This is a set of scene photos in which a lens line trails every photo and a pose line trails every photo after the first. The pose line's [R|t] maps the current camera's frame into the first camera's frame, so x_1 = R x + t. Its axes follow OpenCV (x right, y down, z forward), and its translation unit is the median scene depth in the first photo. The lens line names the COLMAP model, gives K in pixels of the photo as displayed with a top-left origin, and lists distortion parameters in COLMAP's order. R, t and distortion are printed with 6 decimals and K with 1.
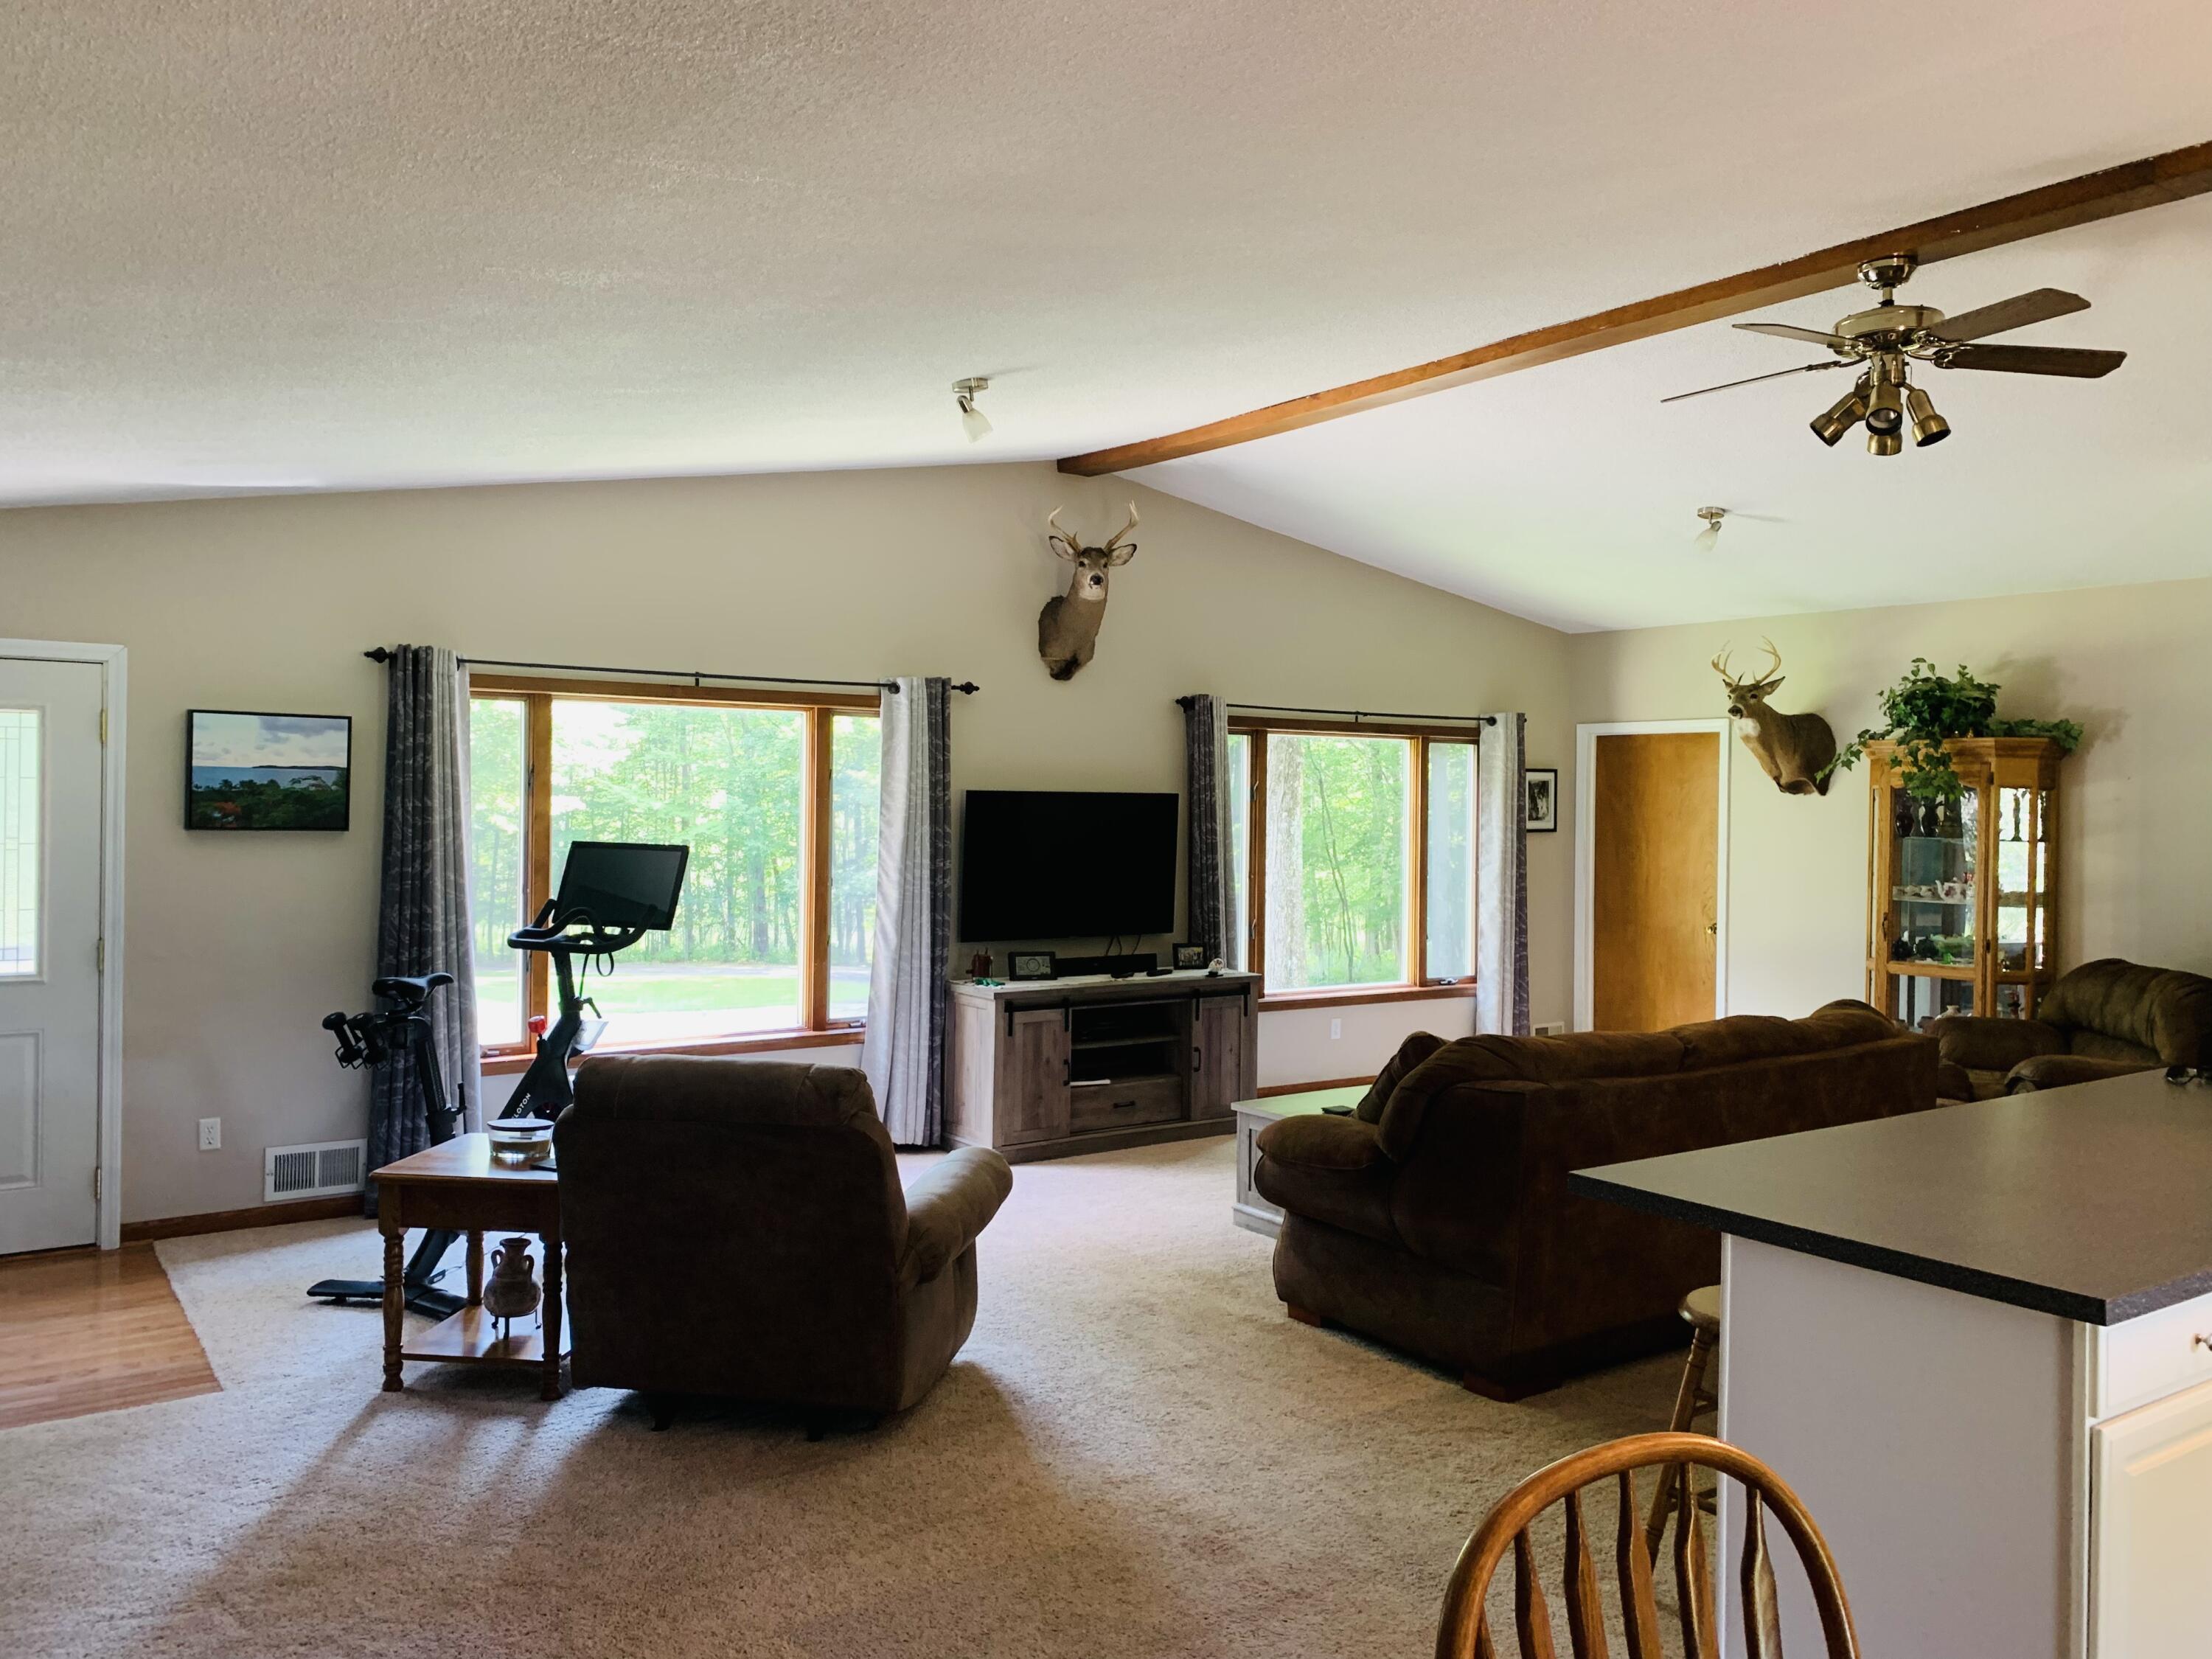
lens RADIAL K [[1654.9, 0, 1163.1], [0, 1654.9, 817.9], [0, 0, 1]] dist [0.049652, -0.188603]
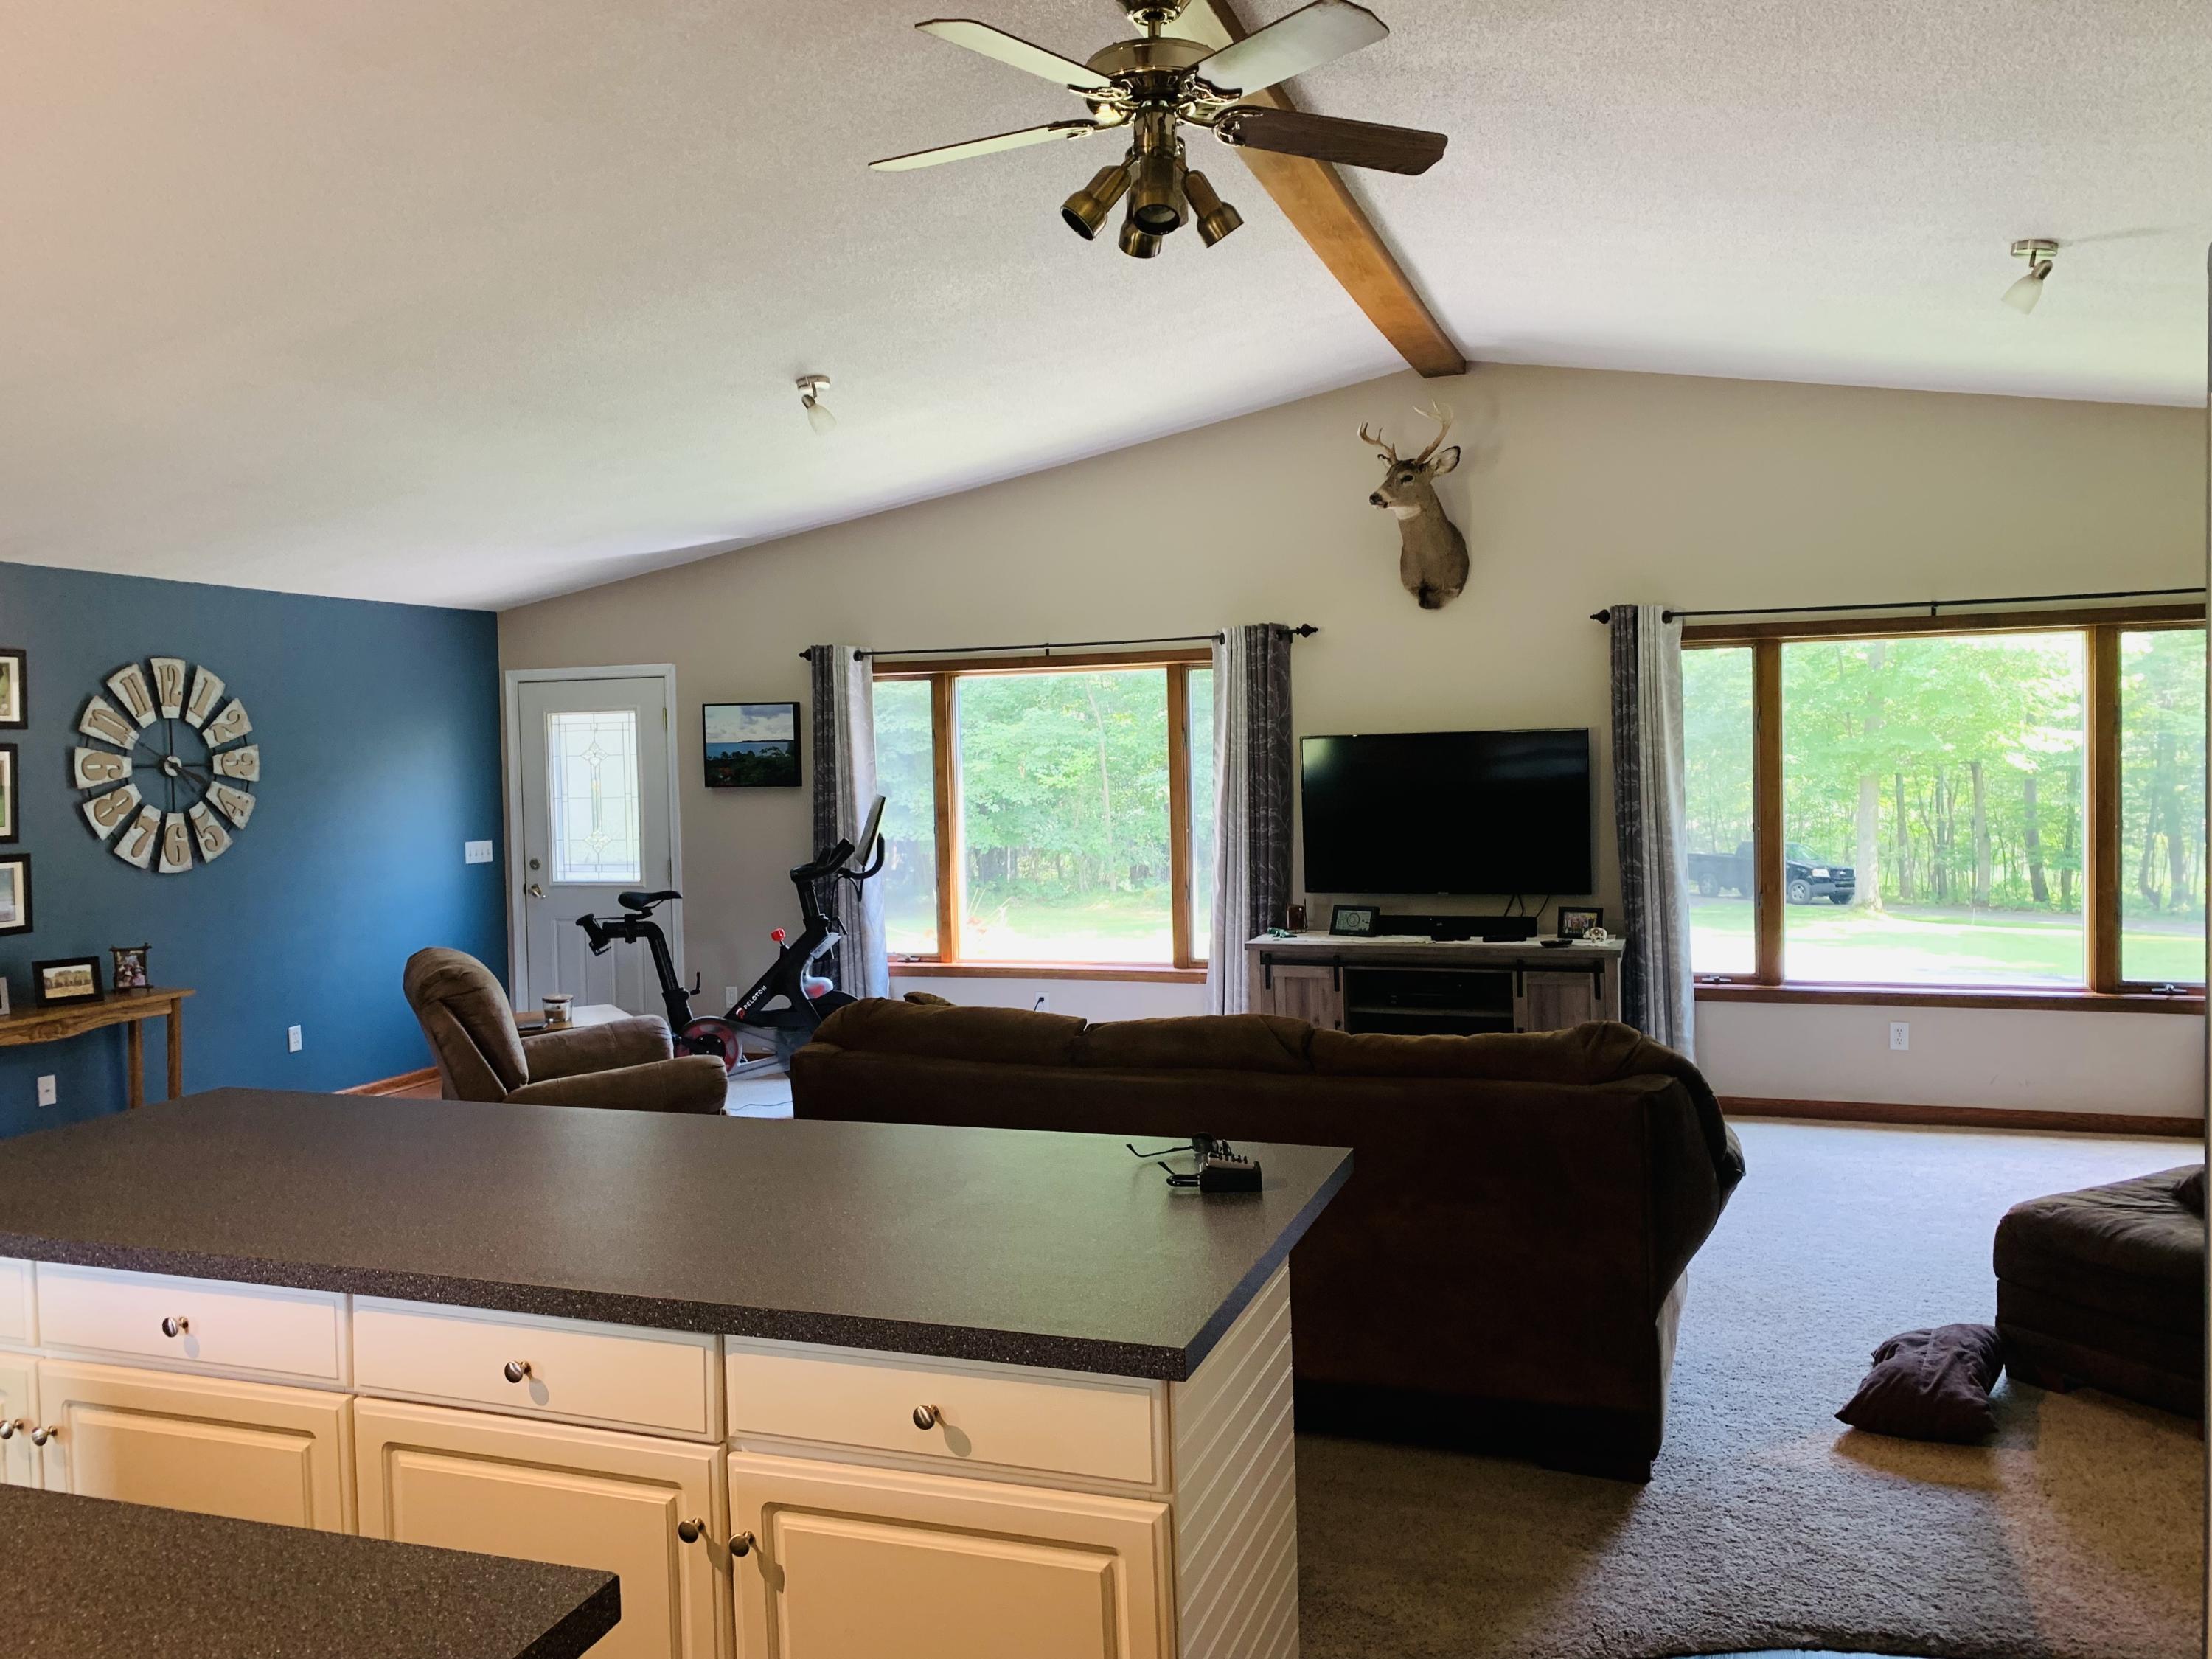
lens RADIAL K [[1654.9, 0, 1163.1], [0, 1654.9, 817.9], [0, 0, 1]] dist [0.049652, -0.188603]
pose [[0.570596, 0.005267, -0.821214, 0.654504], [0.021109, 0.999555, 0.021078, 0.009266], [0.820959, -0.029362, 0.570231, 0.388973]]
